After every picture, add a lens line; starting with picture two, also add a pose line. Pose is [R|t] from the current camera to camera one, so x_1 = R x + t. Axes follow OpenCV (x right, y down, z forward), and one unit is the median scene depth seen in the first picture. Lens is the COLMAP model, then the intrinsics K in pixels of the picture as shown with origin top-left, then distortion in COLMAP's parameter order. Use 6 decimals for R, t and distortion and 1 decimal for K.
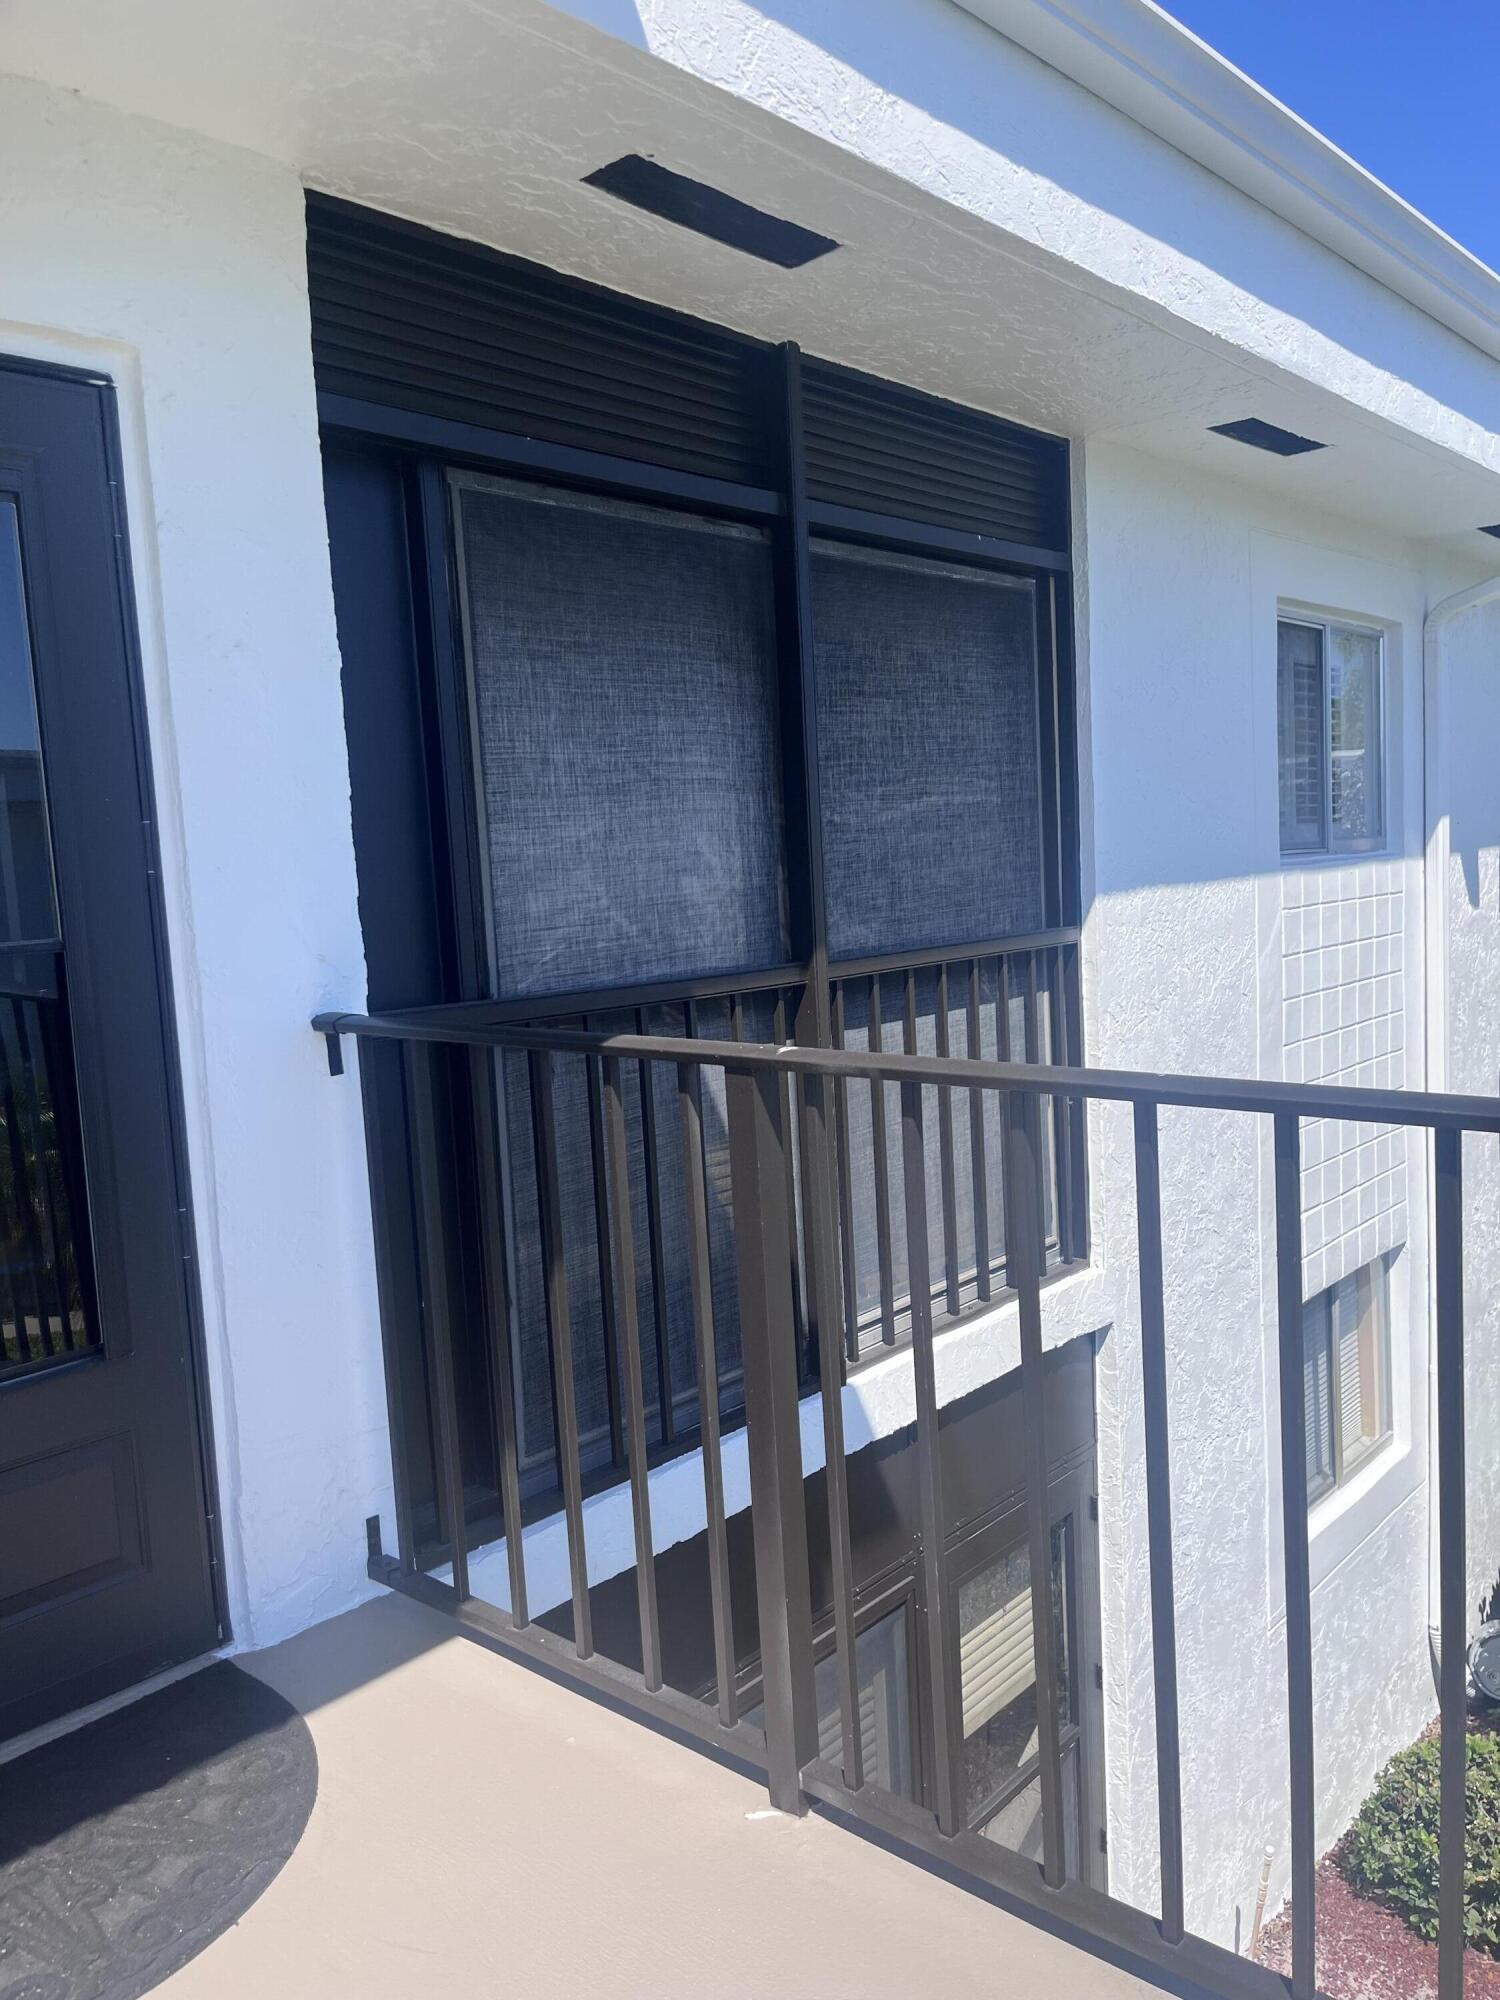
lens RADIAL K [[1517.4, 0, 753.3], [0, 1517.4, 1028.1], [0, 0, 1]] dist [0.024613, -0.001616]
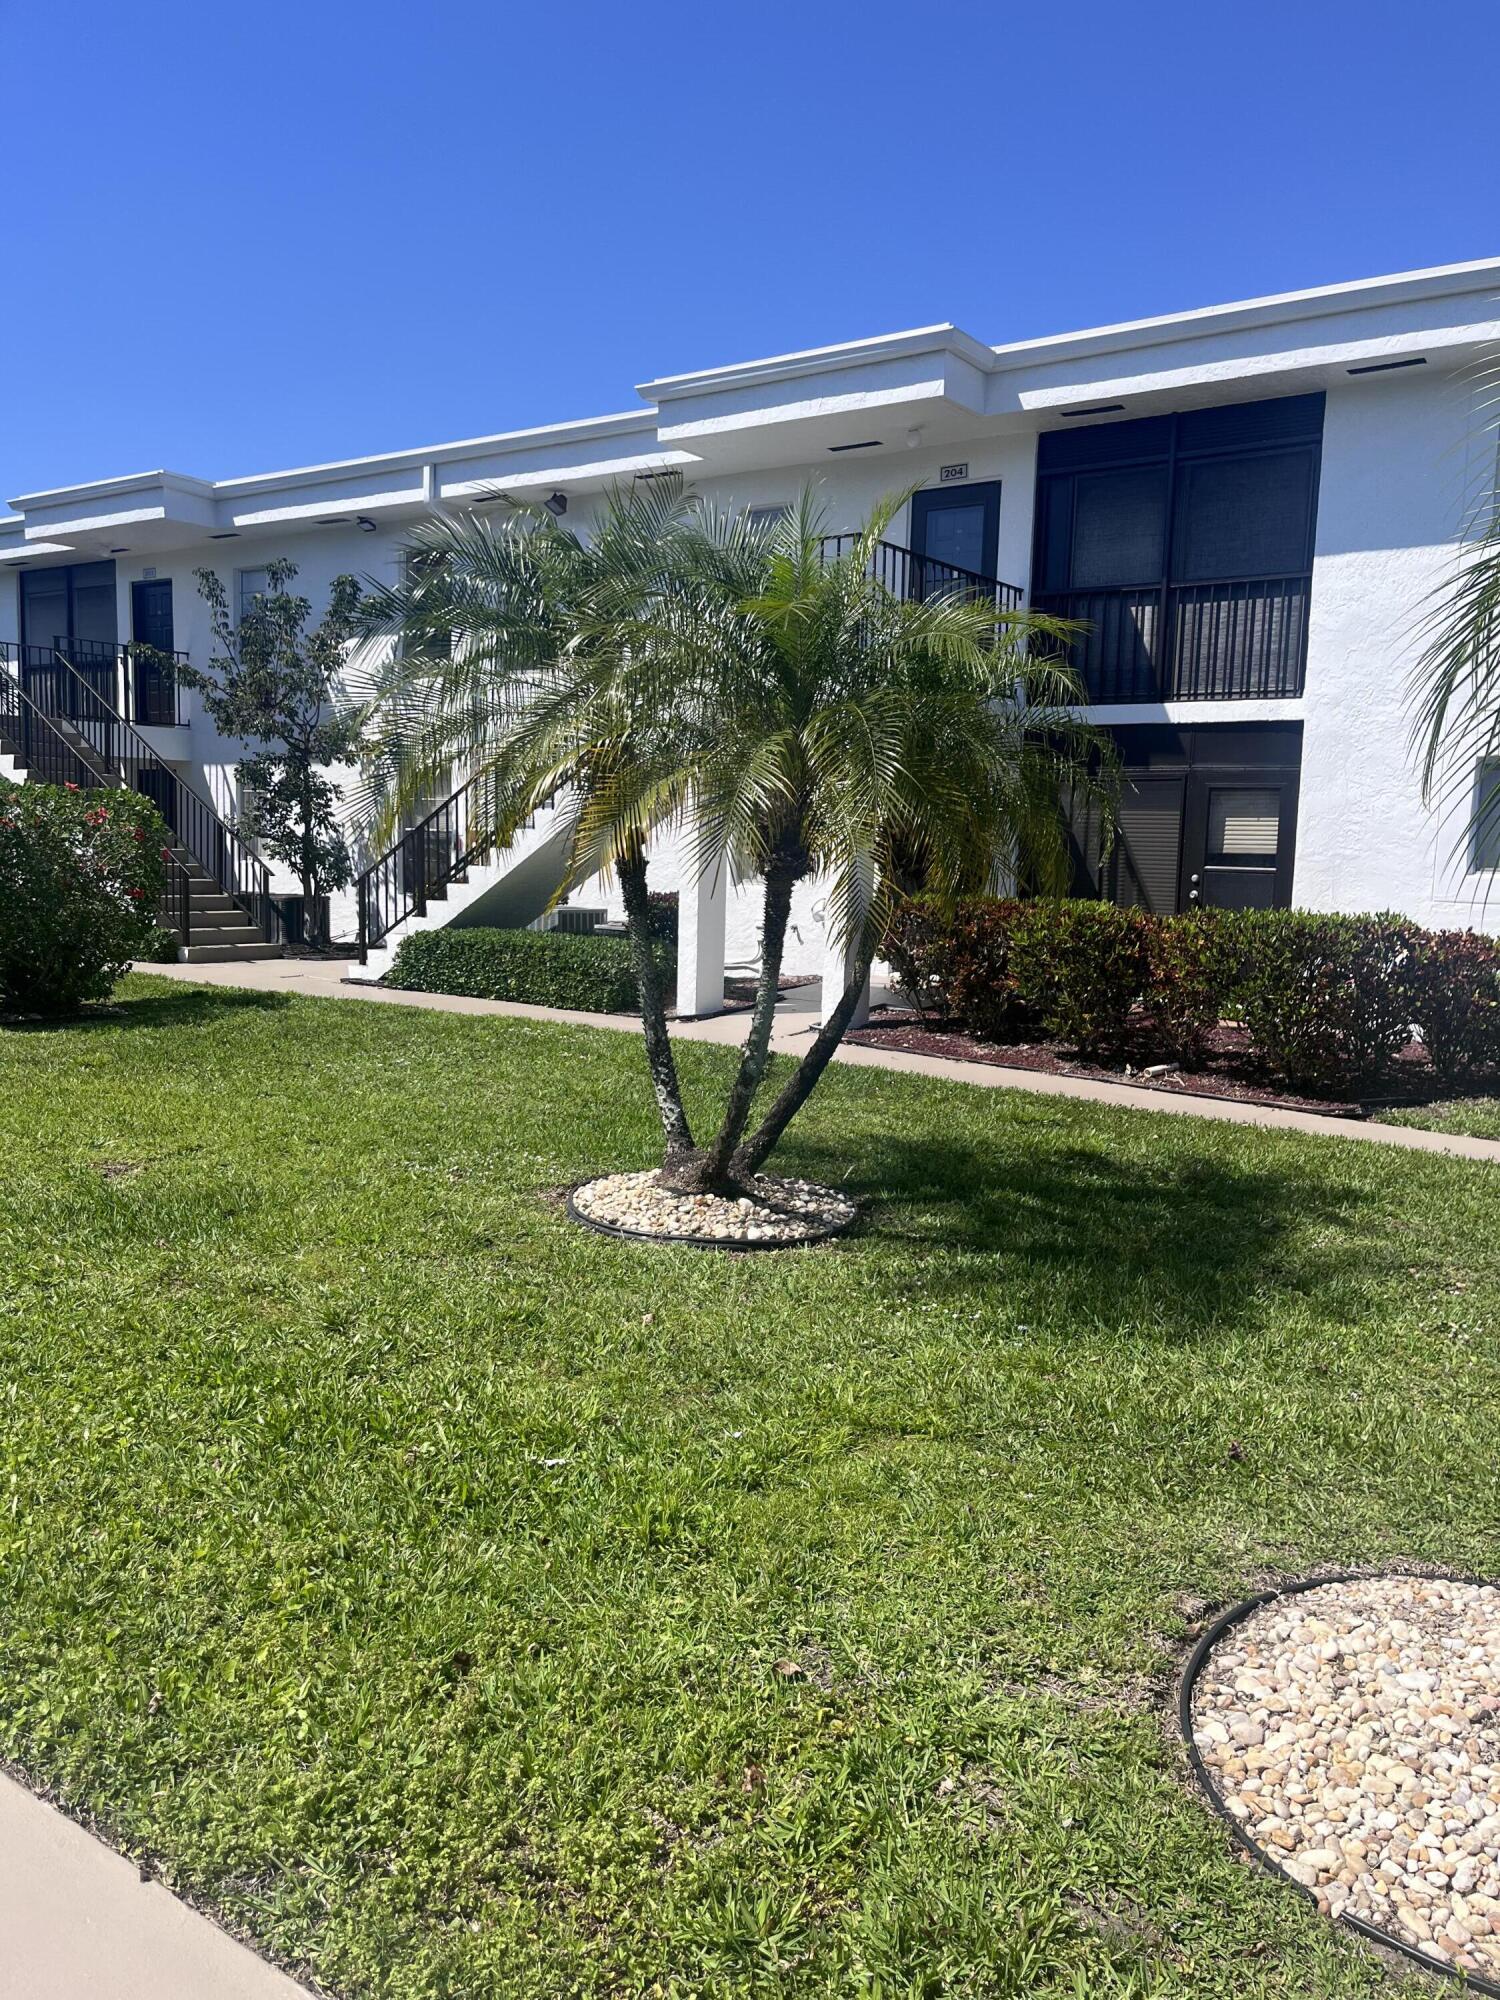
lens RADIAL K [[1507.9, 0, 750.2], [0, 1507.9, 1017.8], [0, 0, 1]] dist [0.050076, -0.098505]
pose [[0.121468, 0.169961, -0.977936, 3.289302], [-0.139813, 0.978338, 0.152665, 0.506468], [0.982699, 0.118185, 0.142600, -0.330102]]
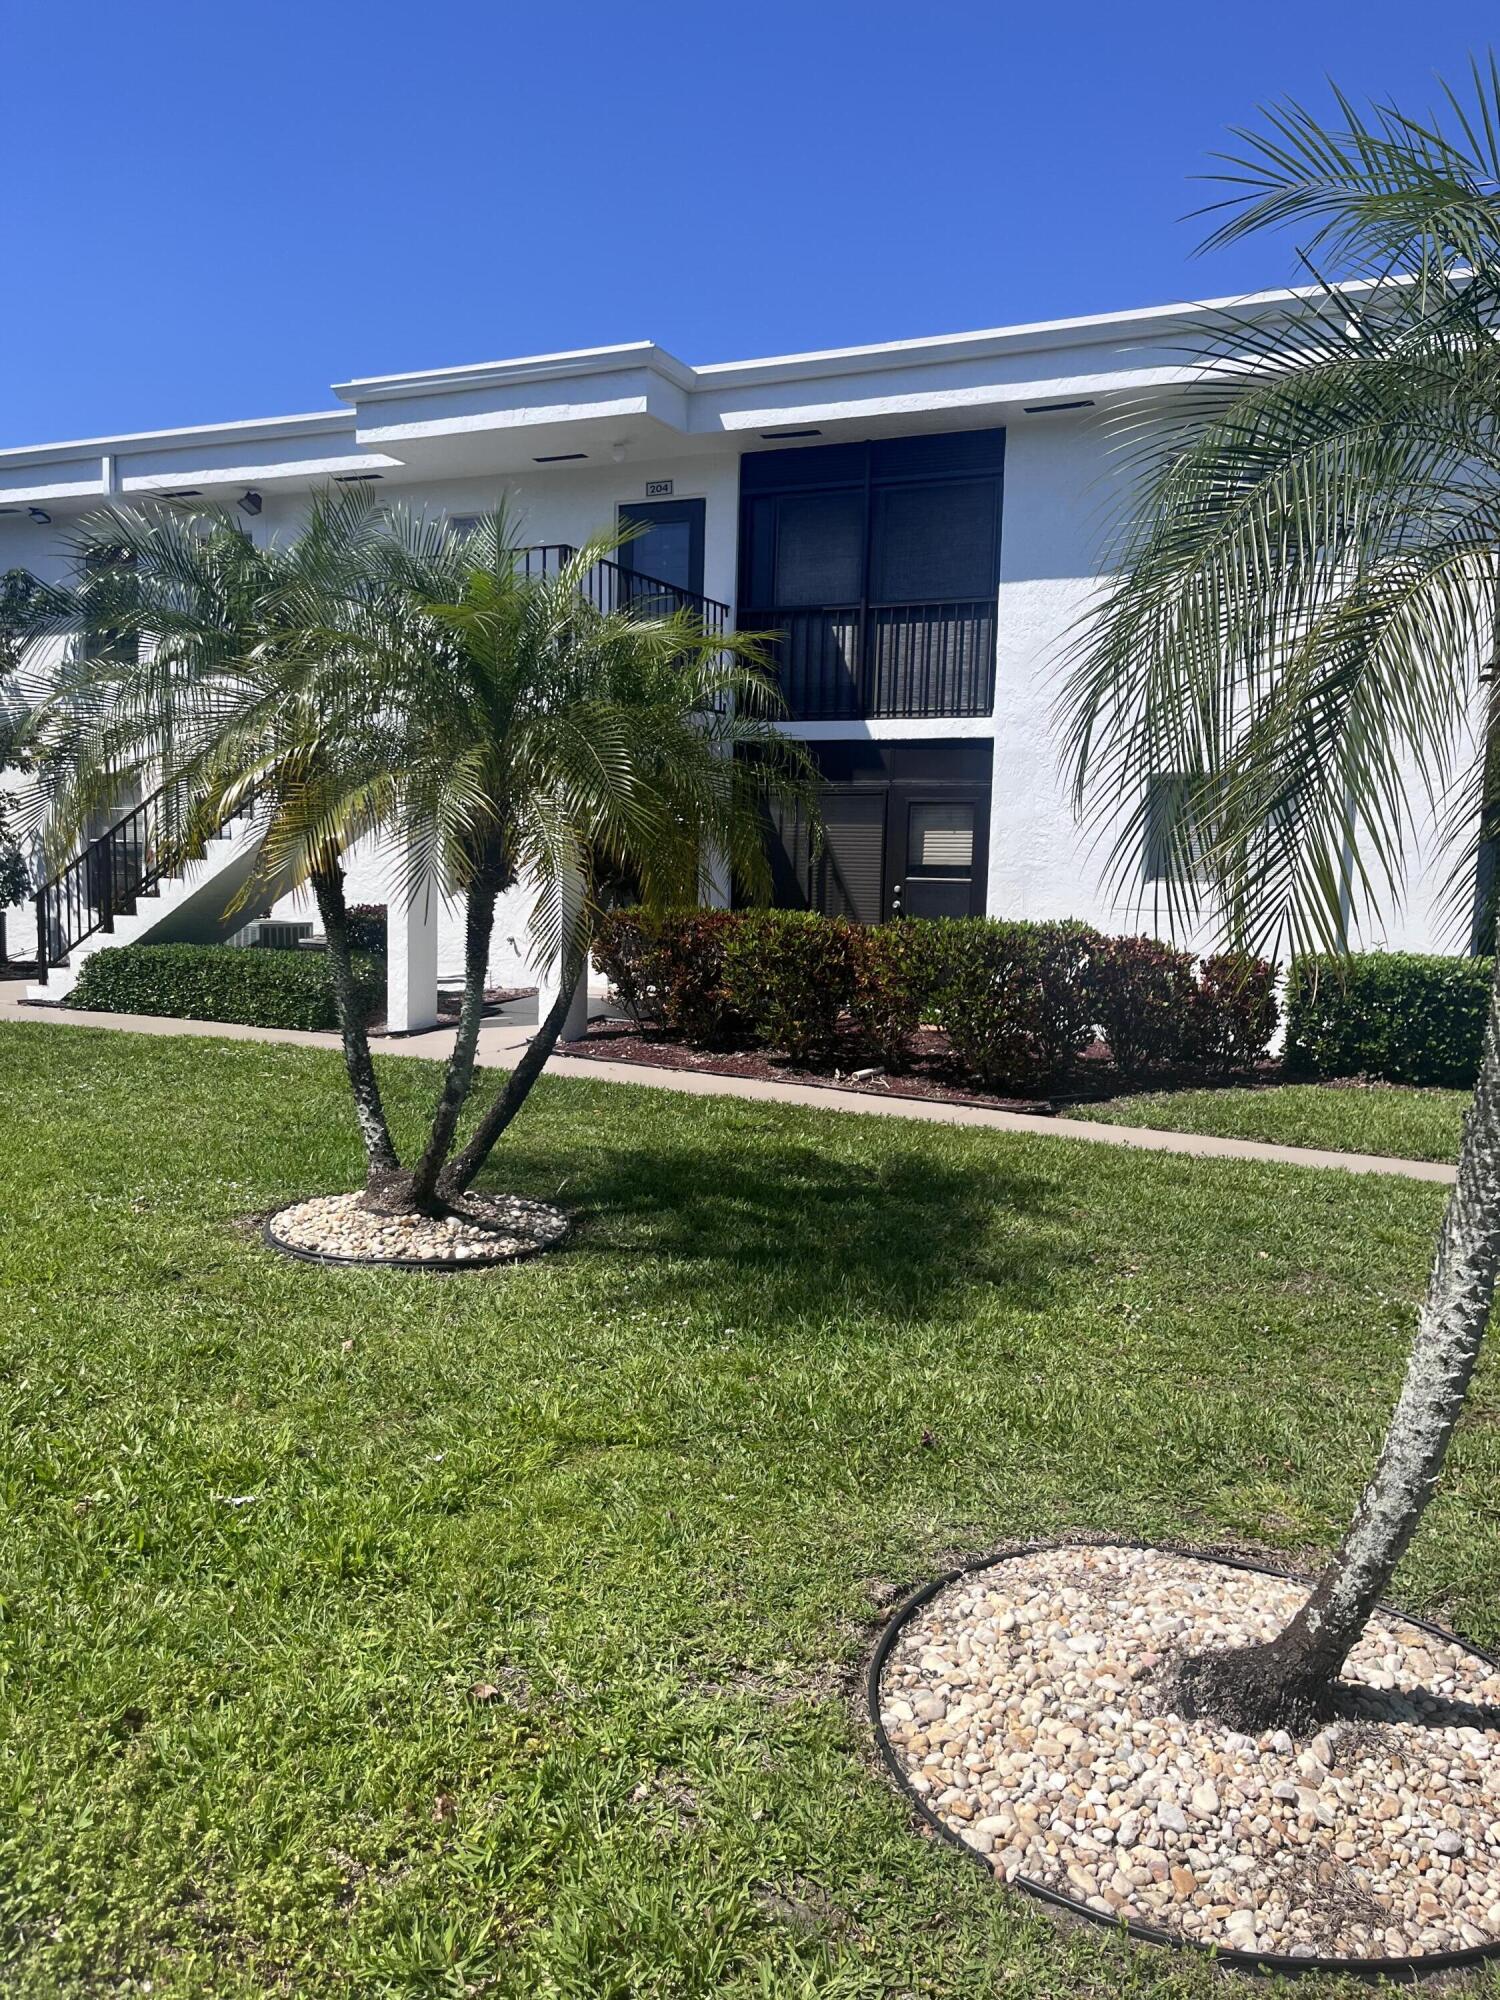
lens RADIAL K [[1507.9, 0, 750.2], [0, 1507.9, 1017.8], [0, 0, 1]] dist [0.050076, -0.098505]
pose [[0.298872, 0.158385, -0.941058, 3.295904], [-0.143722, 0.982353, 0.119691, 0.503158], [0.943408, 0.099478, 0.316361, -0.312633]]
